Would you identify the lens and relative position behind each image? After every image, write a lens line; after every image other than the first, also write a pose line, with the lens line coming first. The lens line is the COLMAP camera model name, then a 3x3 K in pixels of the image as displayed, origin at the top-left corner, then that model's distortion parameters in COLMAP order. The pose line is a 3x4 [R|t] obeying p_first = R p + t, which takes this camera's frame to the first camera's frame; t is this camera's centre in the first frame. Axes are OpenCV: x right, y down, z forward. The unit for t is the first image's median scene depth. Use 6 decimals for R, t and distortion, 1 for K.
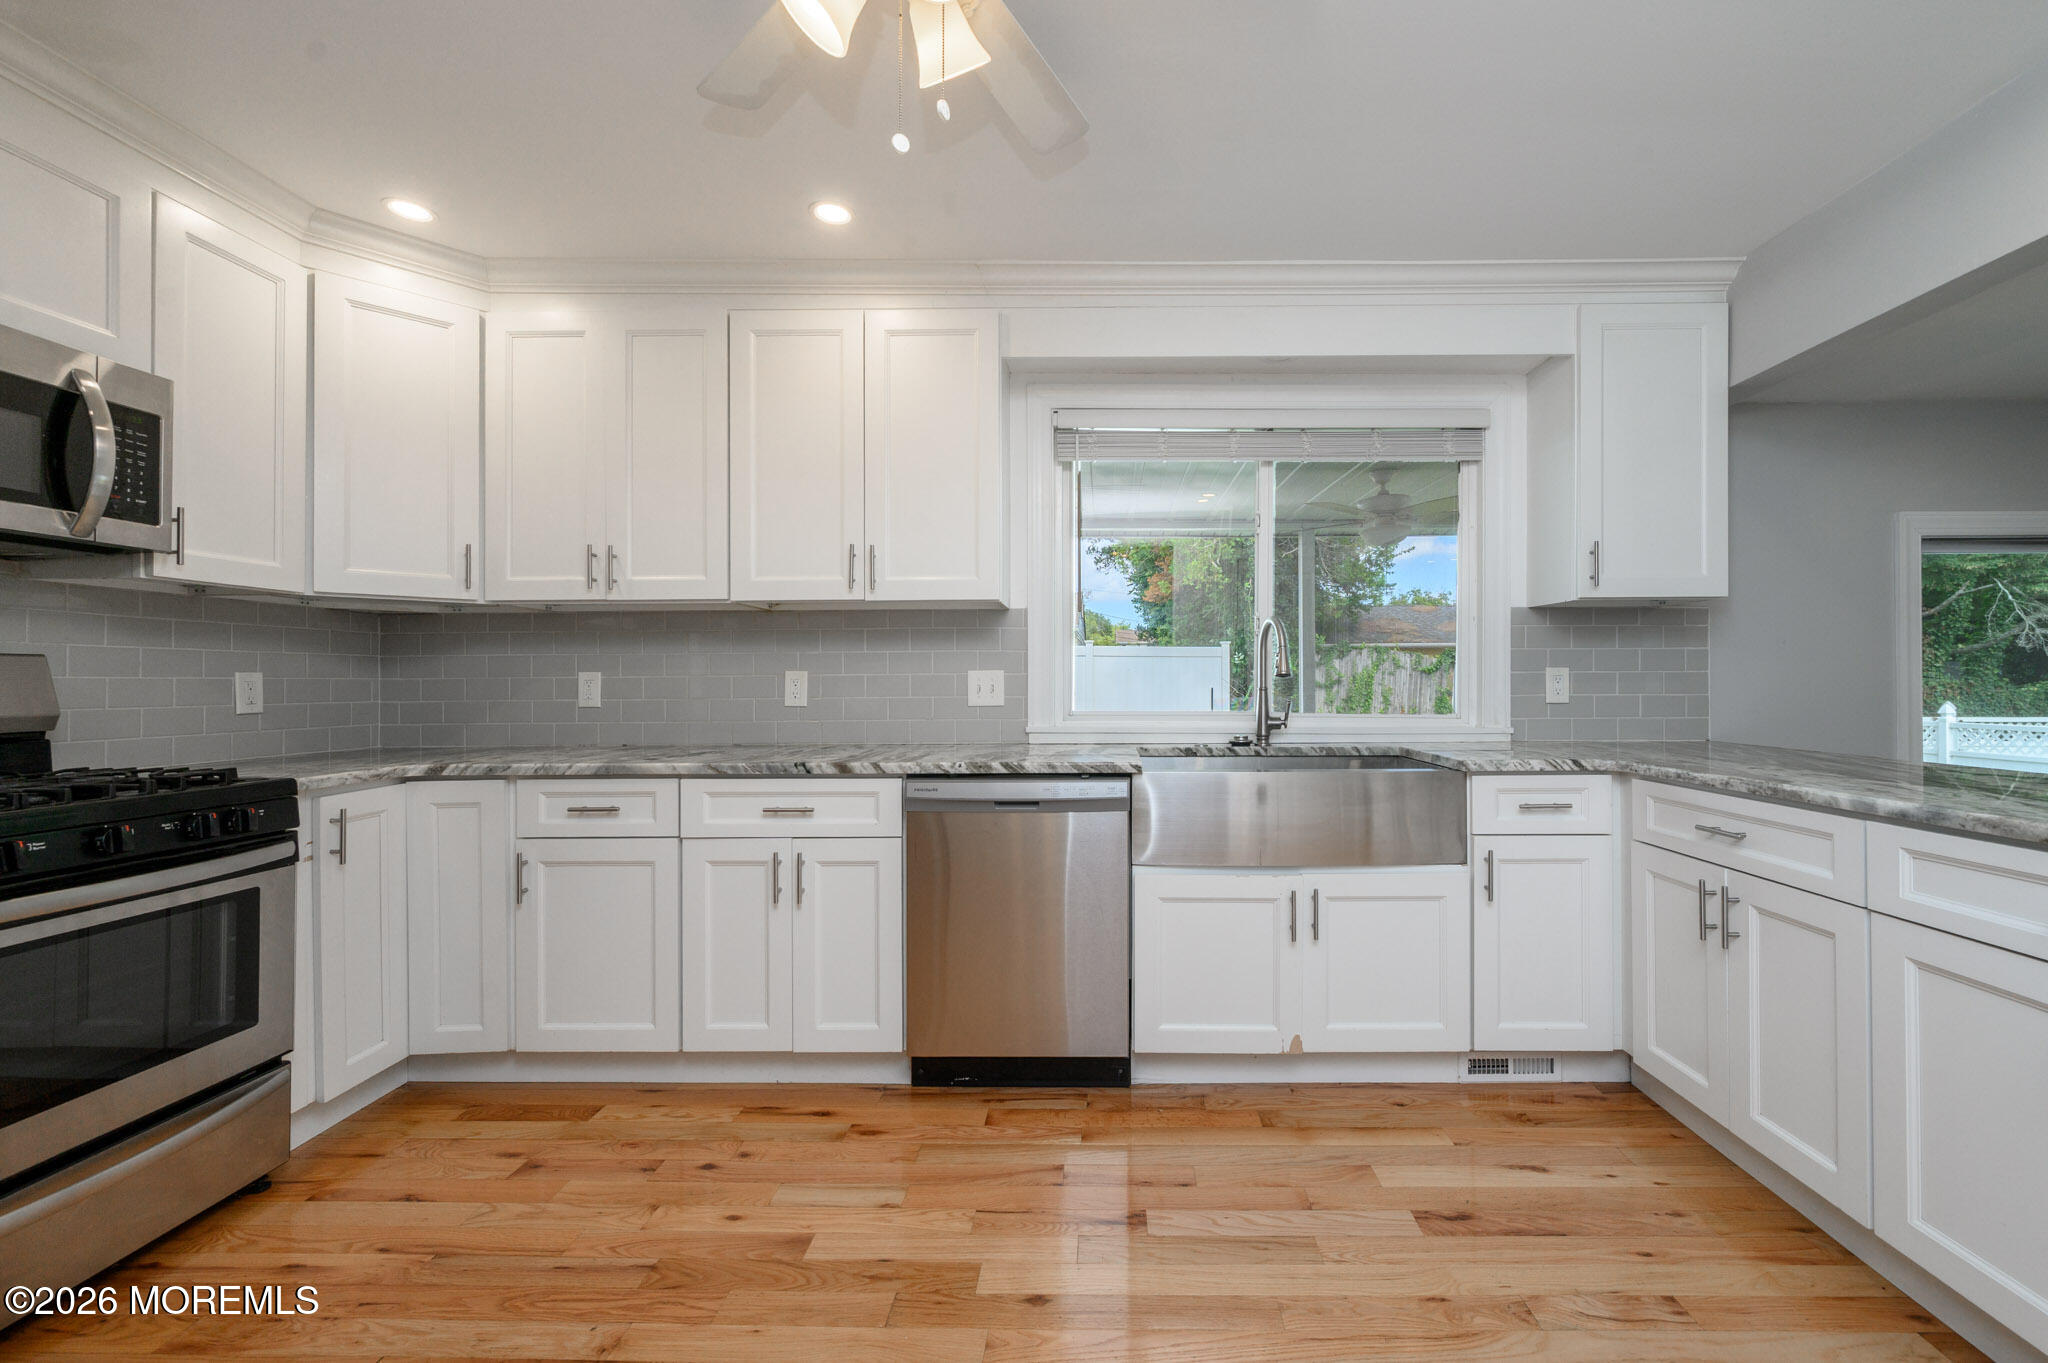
lens RADIAL K [[809.4, 0, 1080.5], [0, 809.4, 675.4], [0, 0, 1]] dist [-0.001968, 0.000491]
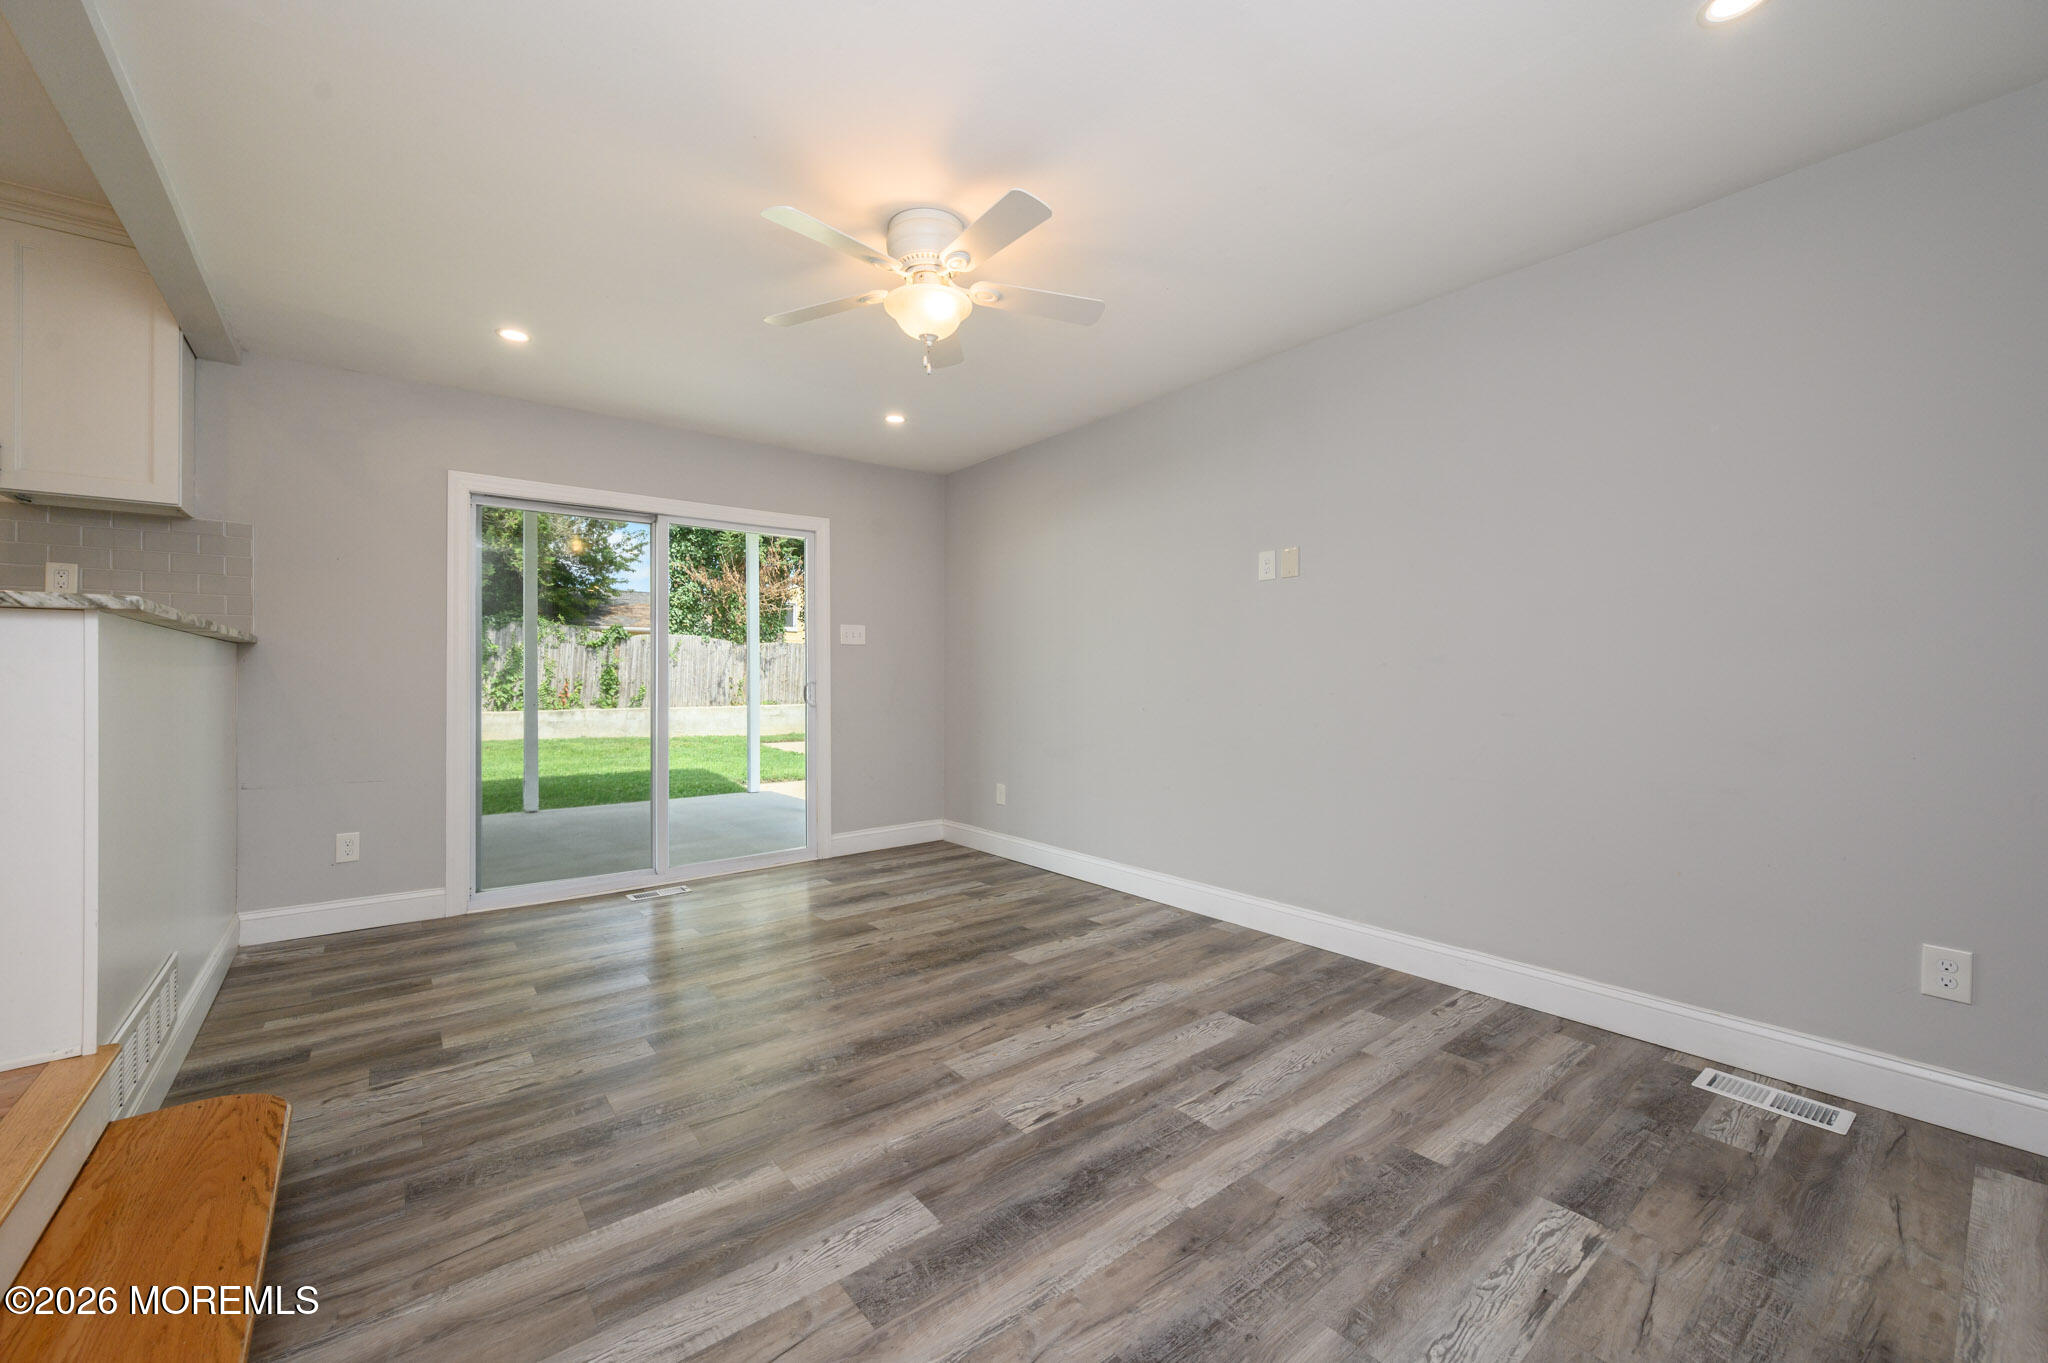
lens RADIAL K [[809.4, 0, 989.9], [0, 809.4, 666.0], [0, 0, 1]] dist [-0.001968, 0.000491]
pose [[0.783837, 0.011487, 0.620861, 1.140519], [-0.008014, 0.999933, -0.008383, 0.159836], [-0.620915, 0.001595, 0.783876, -0.763361]]
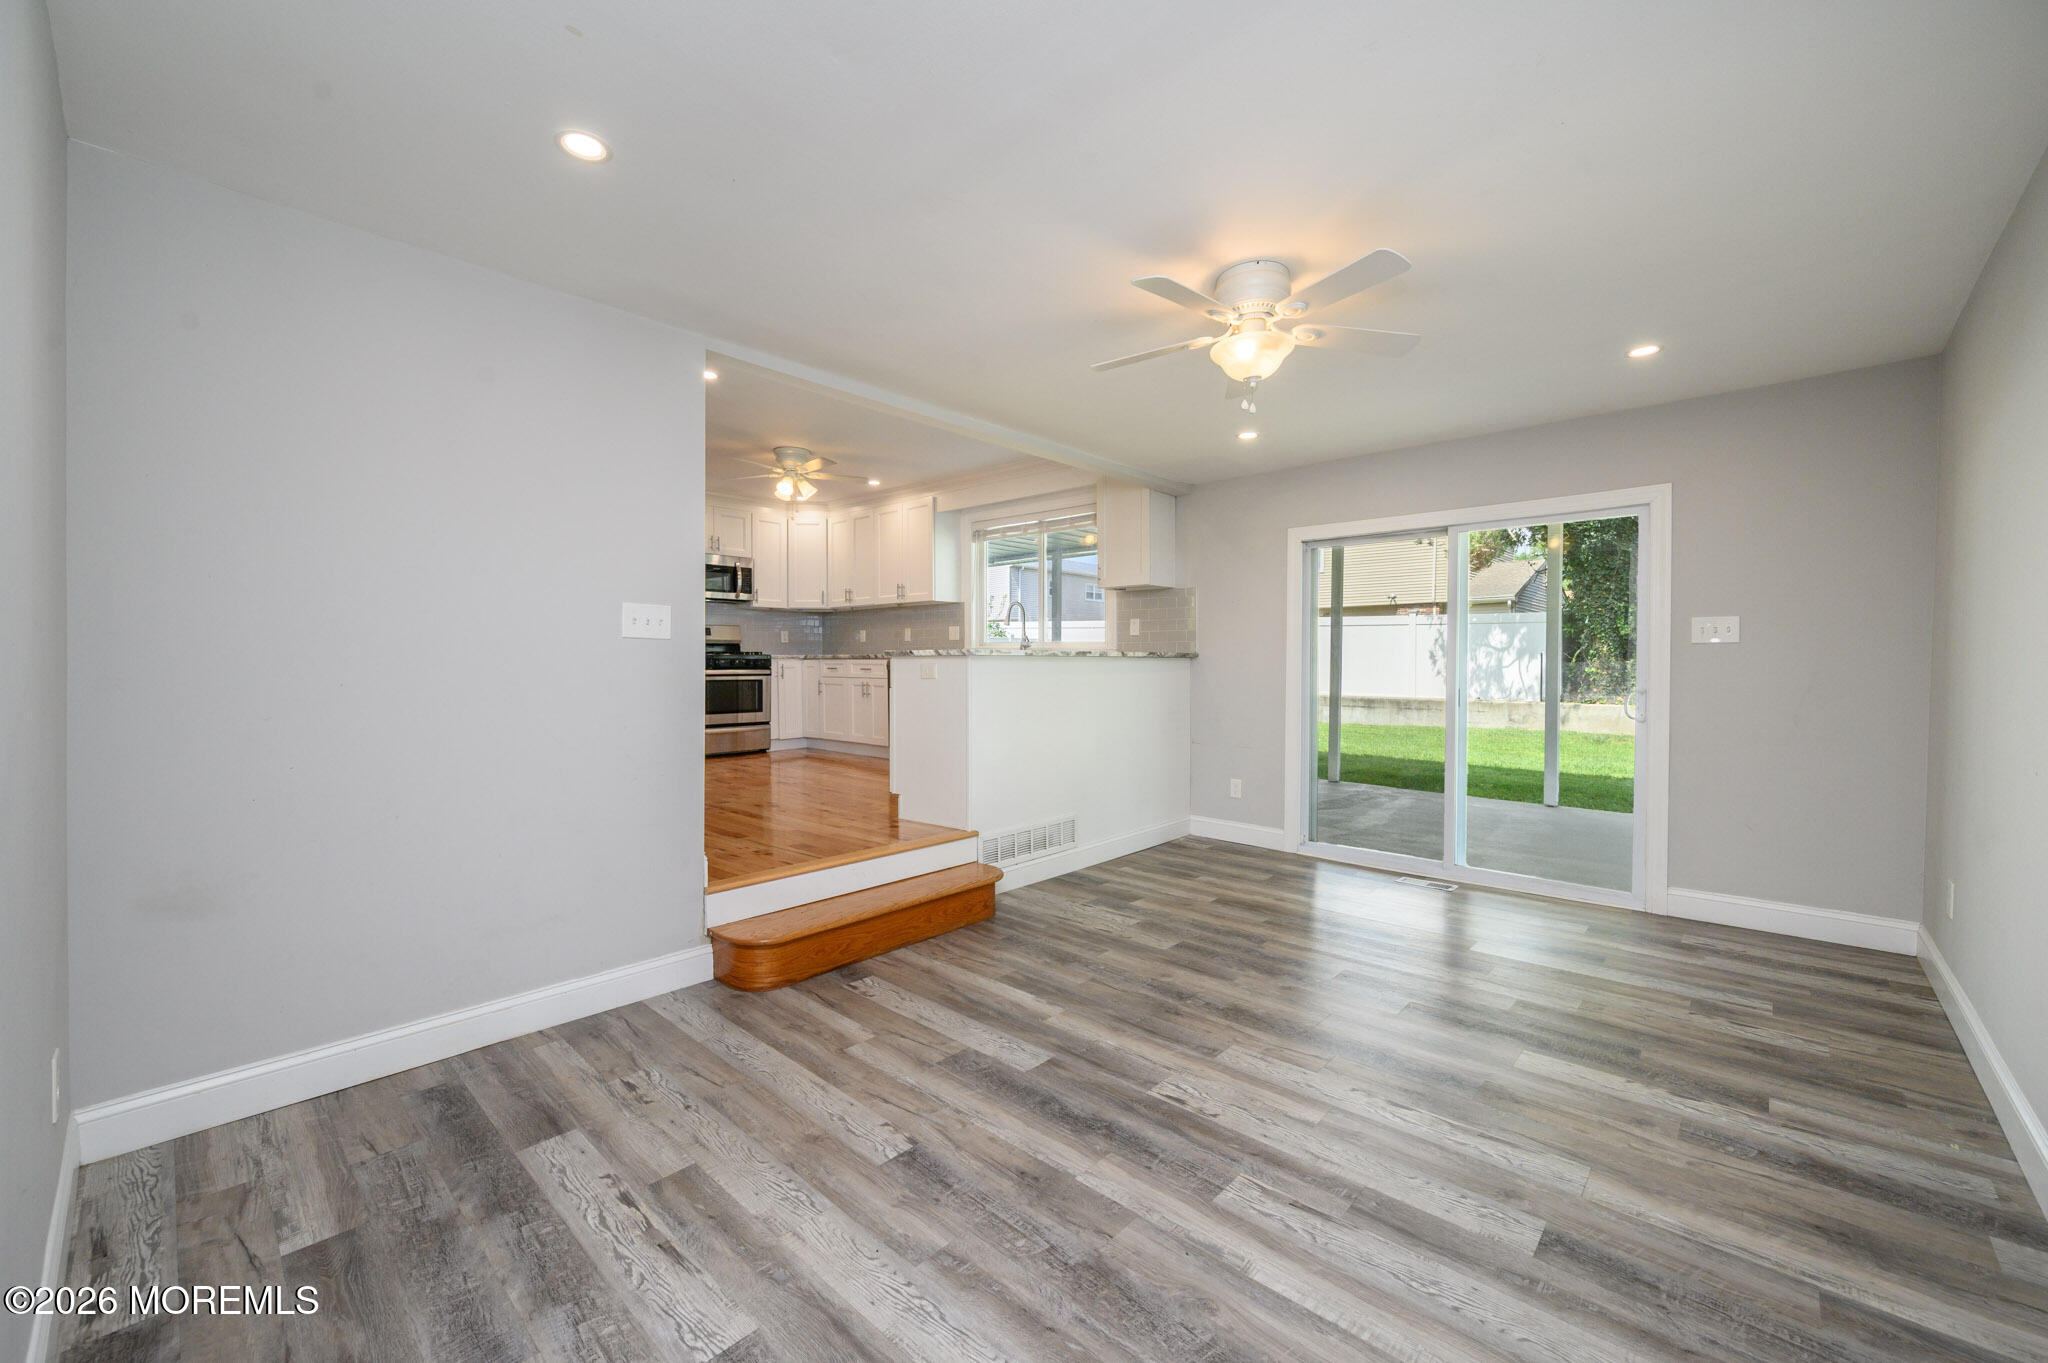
lens RADIAL K [[809.4, 0, 1046.5], [0, 809.4, 678.5], [0, 0, 1]] dist [-0.001968, 0.000491]
pose [[0.745460, 0.020119, -0.666247, 2.345378], [0.000187, 0.999538, 0.030394, 0.104641], [0.666550, -0.022782, 0.745112, -0.937158]]
